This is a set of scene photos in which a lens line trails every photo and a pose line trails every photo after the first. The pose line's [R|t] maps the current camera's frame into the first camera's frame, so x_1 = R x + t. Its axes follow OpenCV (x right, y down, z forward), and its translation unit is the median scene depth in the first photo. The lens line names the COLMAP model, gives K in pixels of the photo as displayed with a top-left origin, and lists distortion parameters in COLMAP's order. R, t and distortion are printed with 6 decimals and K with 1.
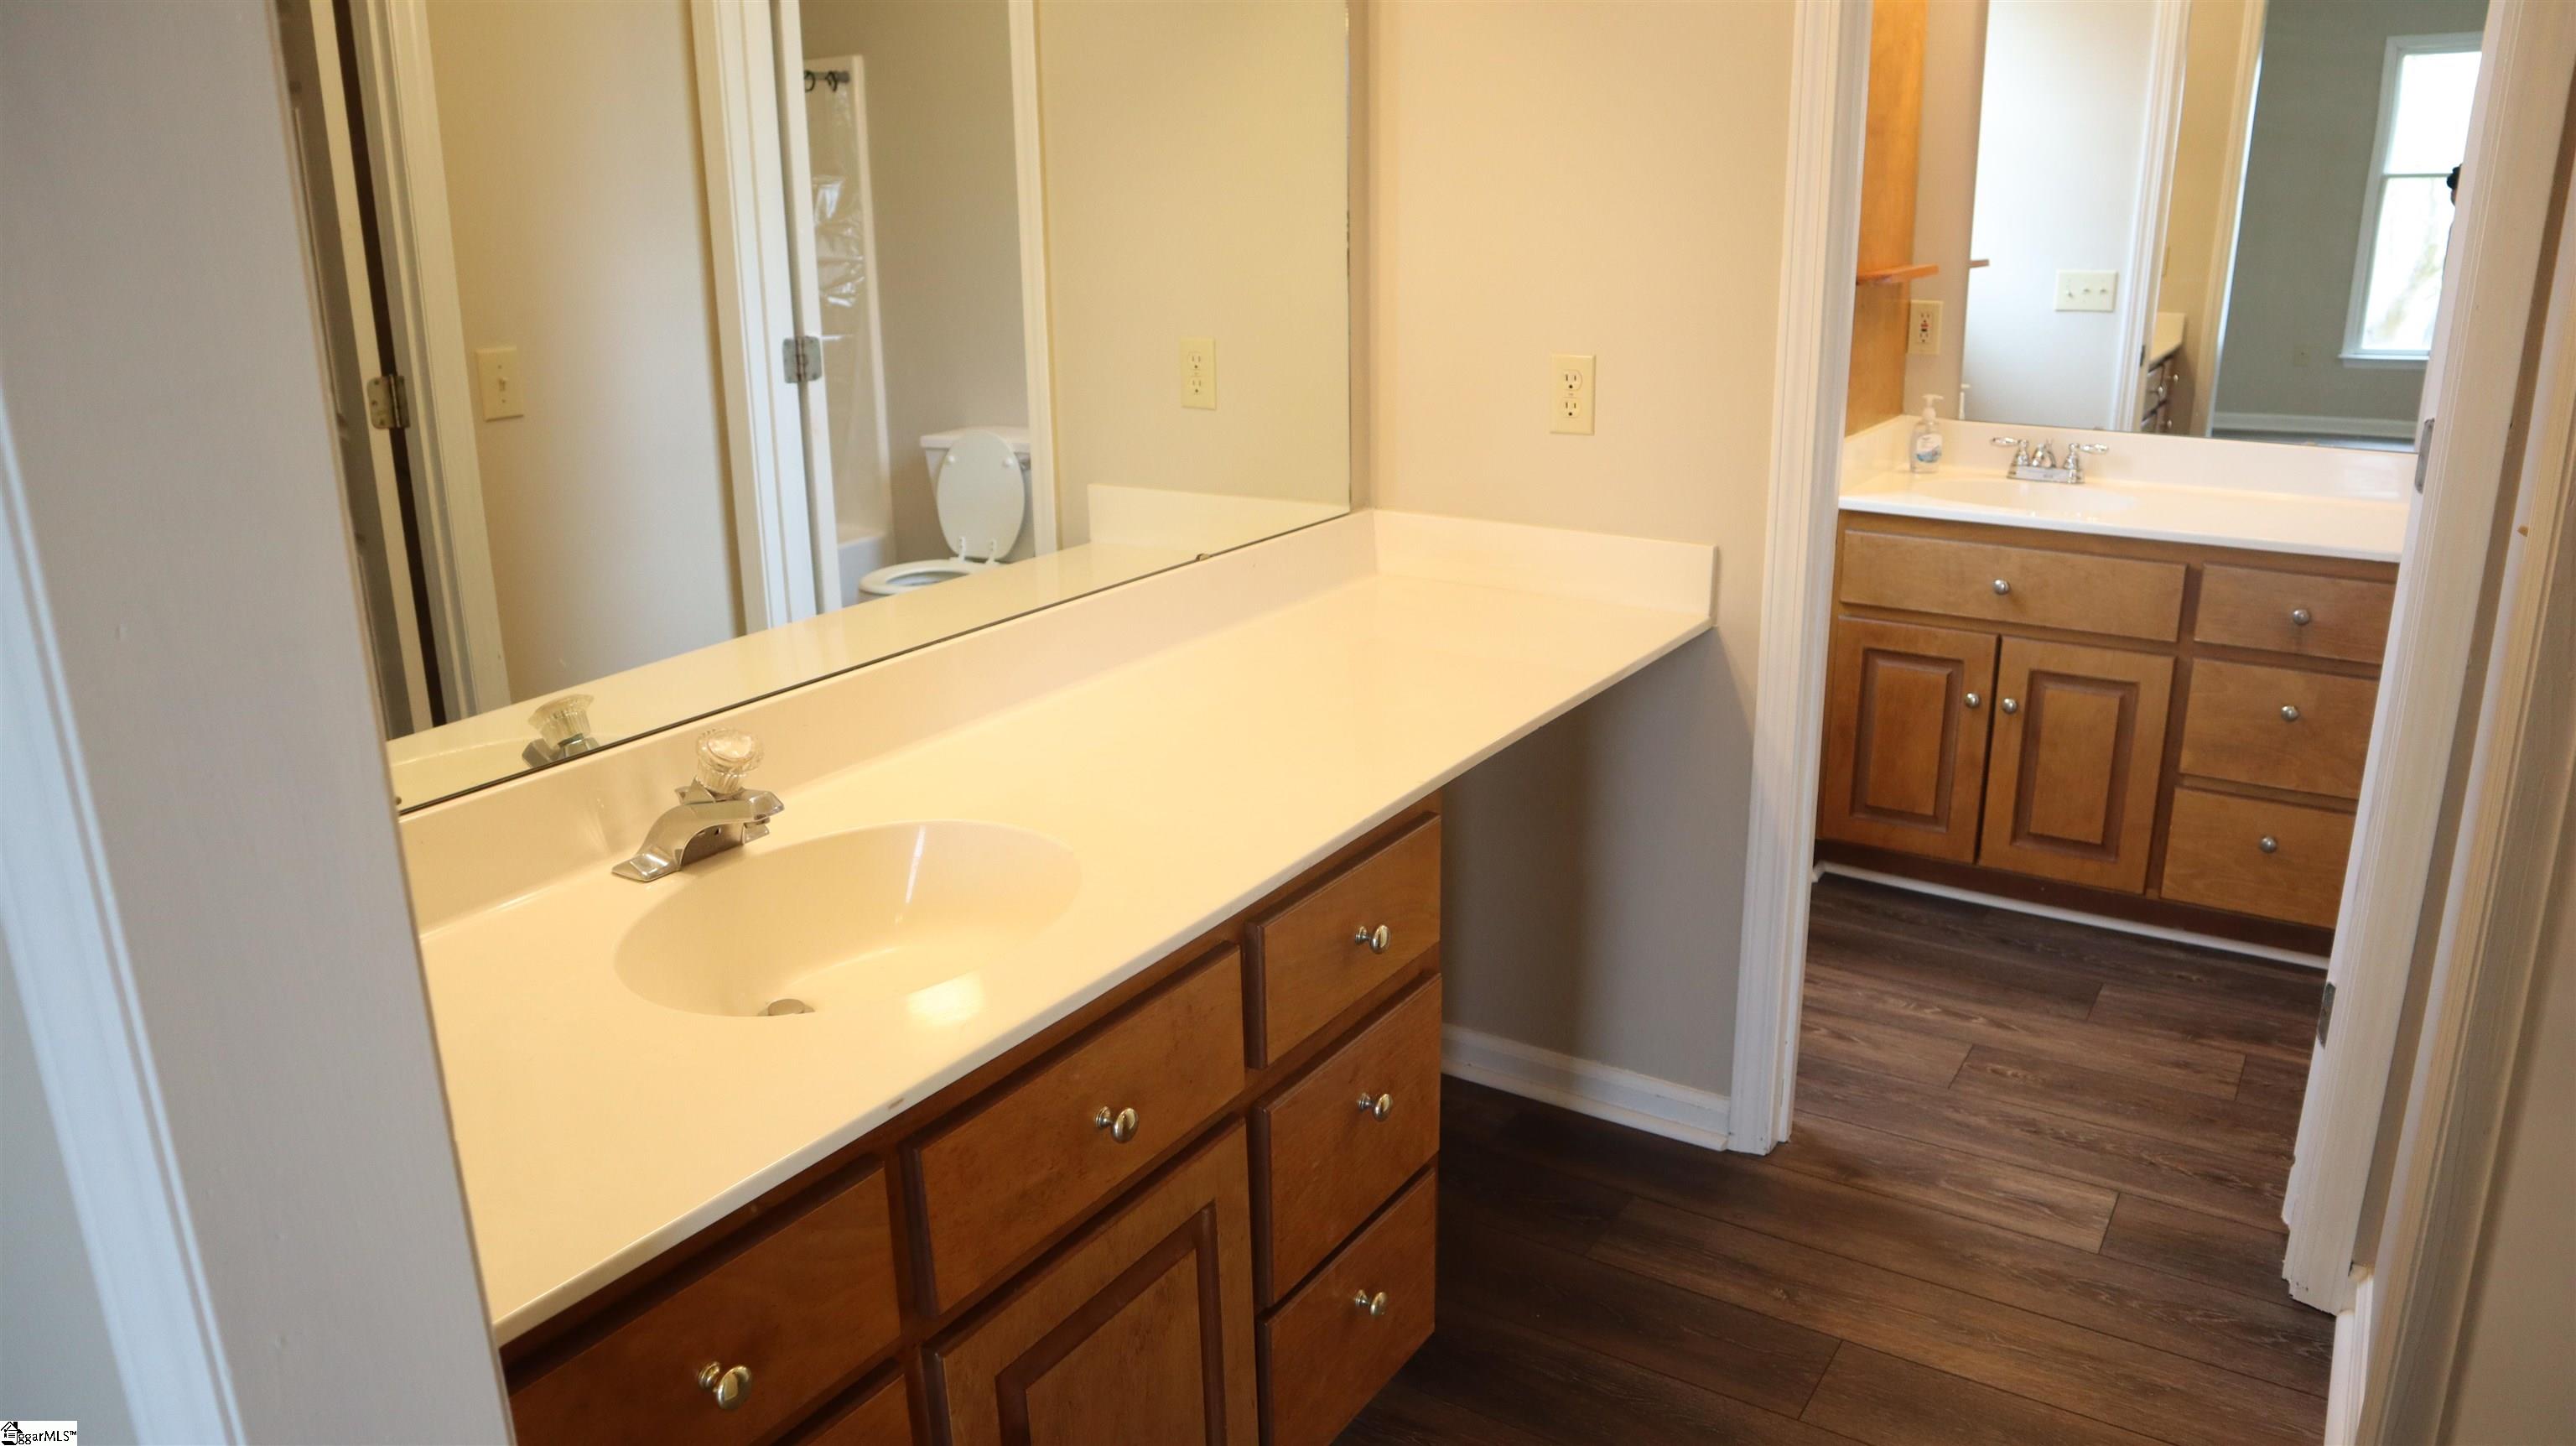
lens RADIAL K [[1791.2, 0, 1299.6], [0, 1791.2, 712.0], [0, 0, 1]] dist [-0.117286, 0.068757]
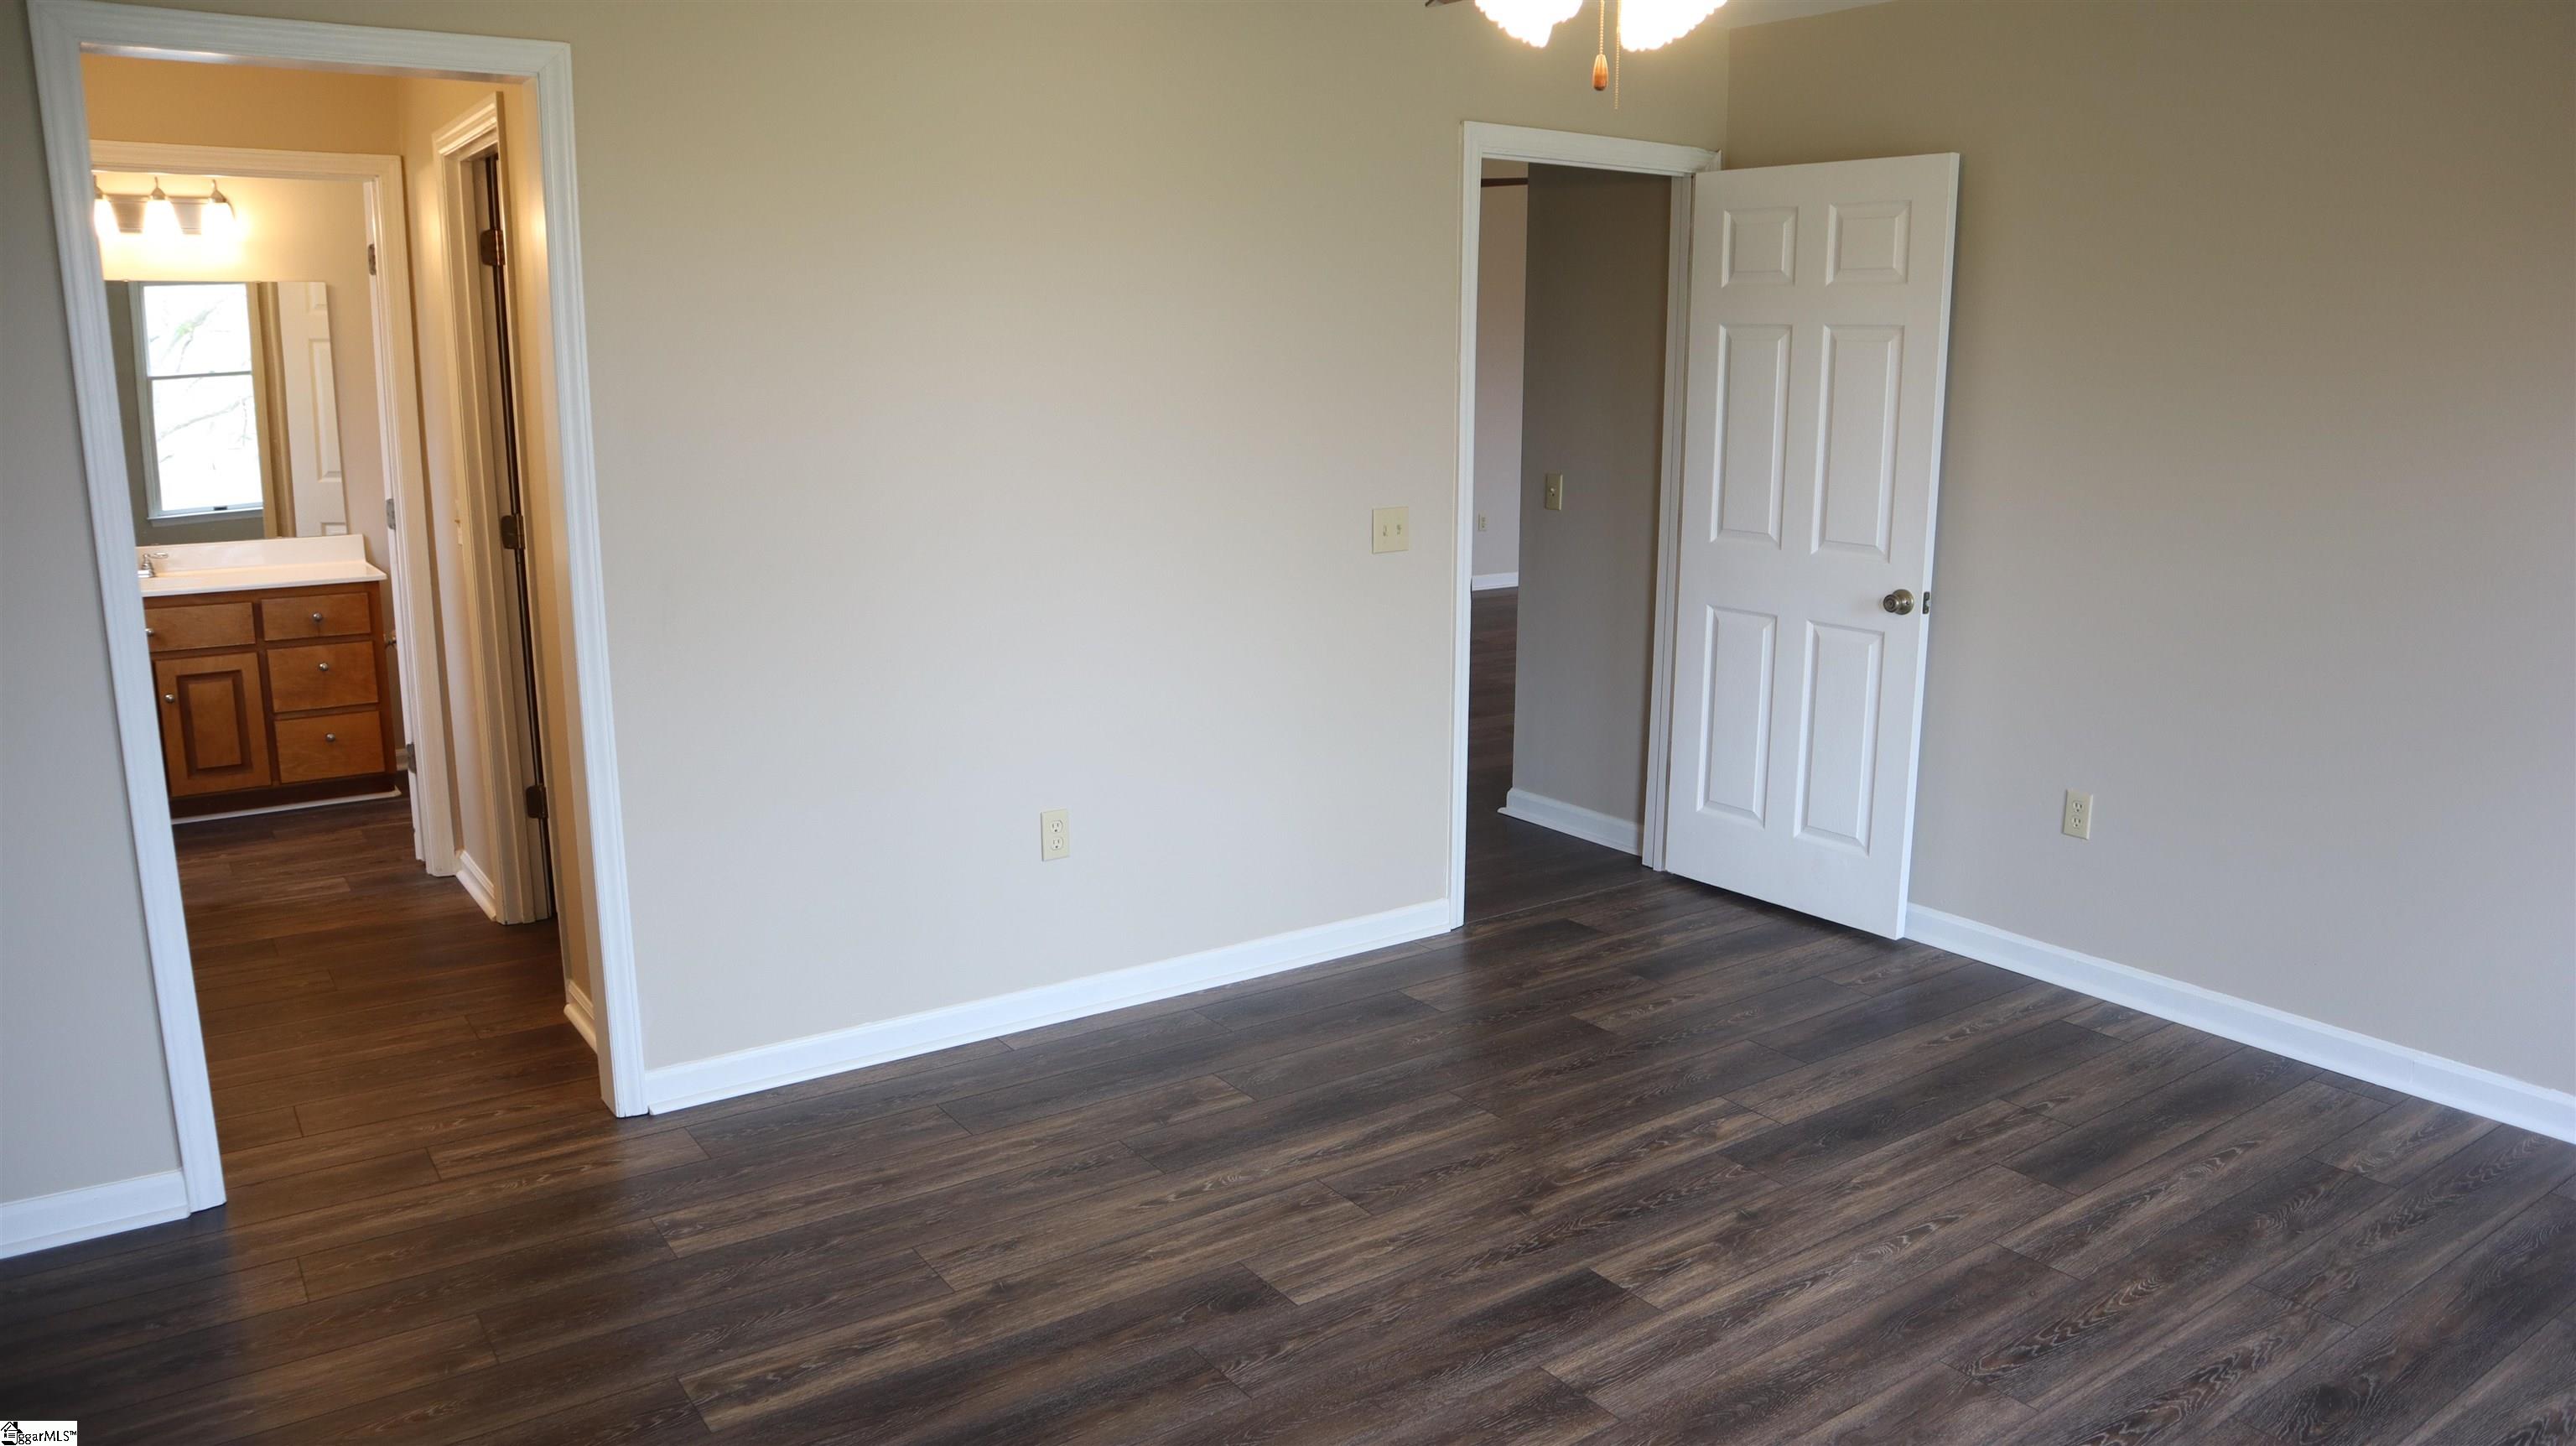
lens RADIAL K [[1791.2, 0, 1299.6], [0, 1791.2, 712.0], [0, 0, 1]] dist [-0.117286, 0.068757]
pose [[0.380120, -0.172223, 0.908762, -0.774706], [0.262006, 0.962318, 0.072779, 0.188873], [-0.887052, 0.210436, 0.410920, -0.745512]]
